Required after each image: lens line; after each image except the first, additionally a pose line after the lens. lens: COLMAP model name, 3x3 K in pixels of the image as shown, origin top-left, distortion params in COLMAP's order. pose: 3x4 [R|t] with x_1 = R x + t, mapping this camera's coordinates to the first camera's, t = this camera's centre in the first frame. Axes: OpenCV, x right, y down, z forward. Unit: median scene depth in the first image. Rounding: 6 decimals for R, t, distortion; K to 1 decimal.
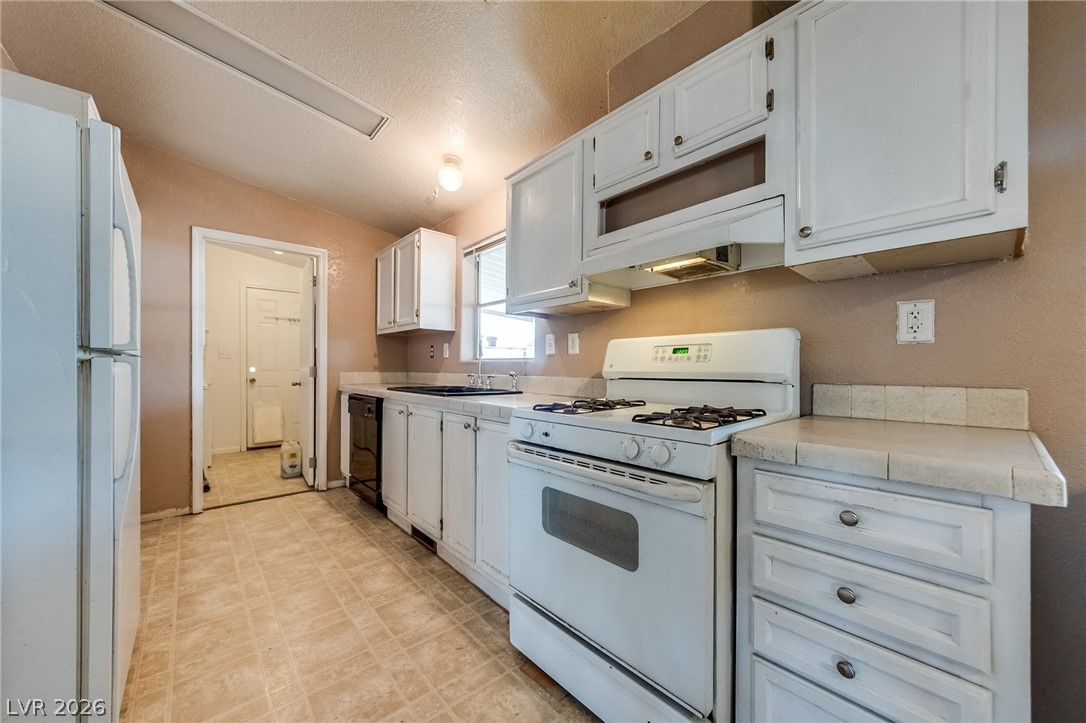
lens RADIAL K [[396.8, 0, 531.9], [0, 396.8, 370.7], [0, 0, 1]] dist [-0.000026, -0.000121]
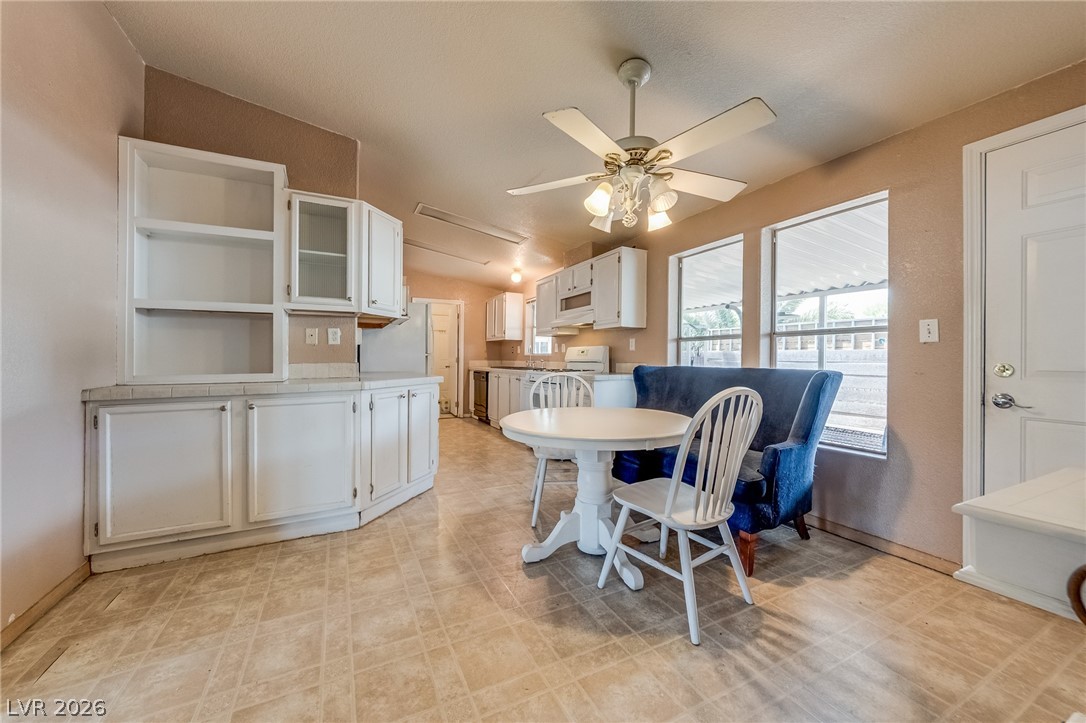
lens RADIAL K [[397.3, 0, 533.4], [0, 397.3, 360.6], [0, 0, 1]] dist [-0.001039, -0.000147]
pose [[0.967923, 0.002416, -0.251236, 0.495710], [-0.003346, 0.999989, -0.003275, 0.015768], [0.251225, 0.004010, 0.967920, -1.272026]]
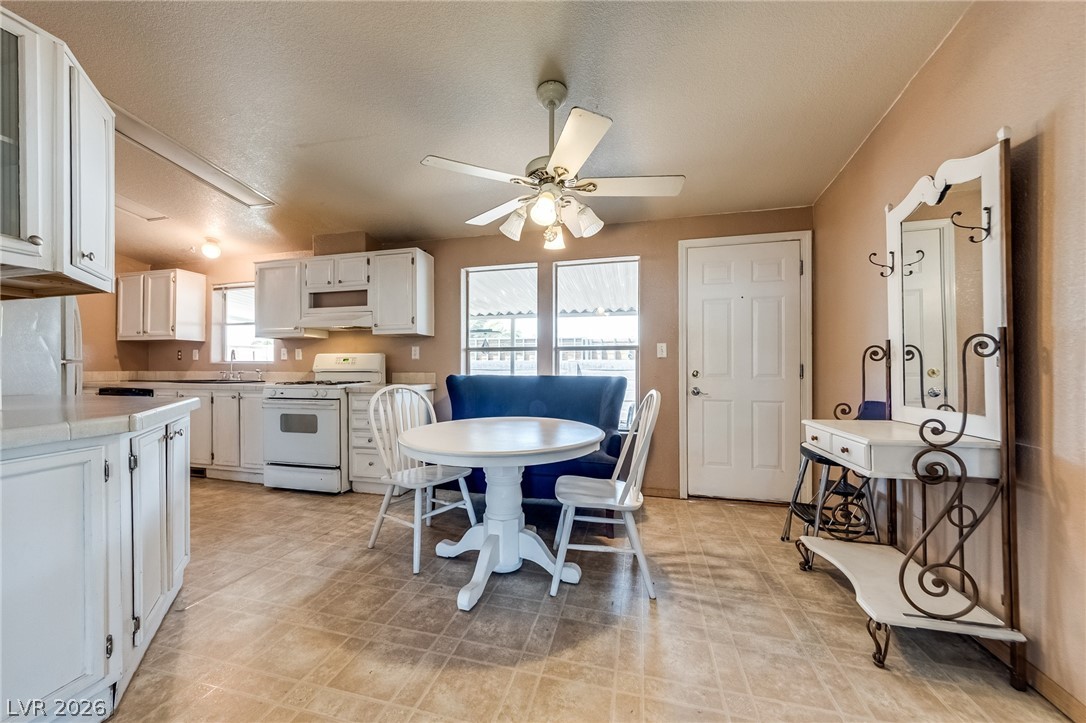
lens RADIAL K [[396.8, 0, 531.9], [0, 396.8, 370.7], [0, 0, 1]] dist [-0.000026, -0.000121]
pose [[0.825151, -0.005453, 0.564886, -0.043171], [0.005511, 0.999984, 0.001602, 0.011984], [-0.564886, 0.001792, 0.825167, -1.107543]]
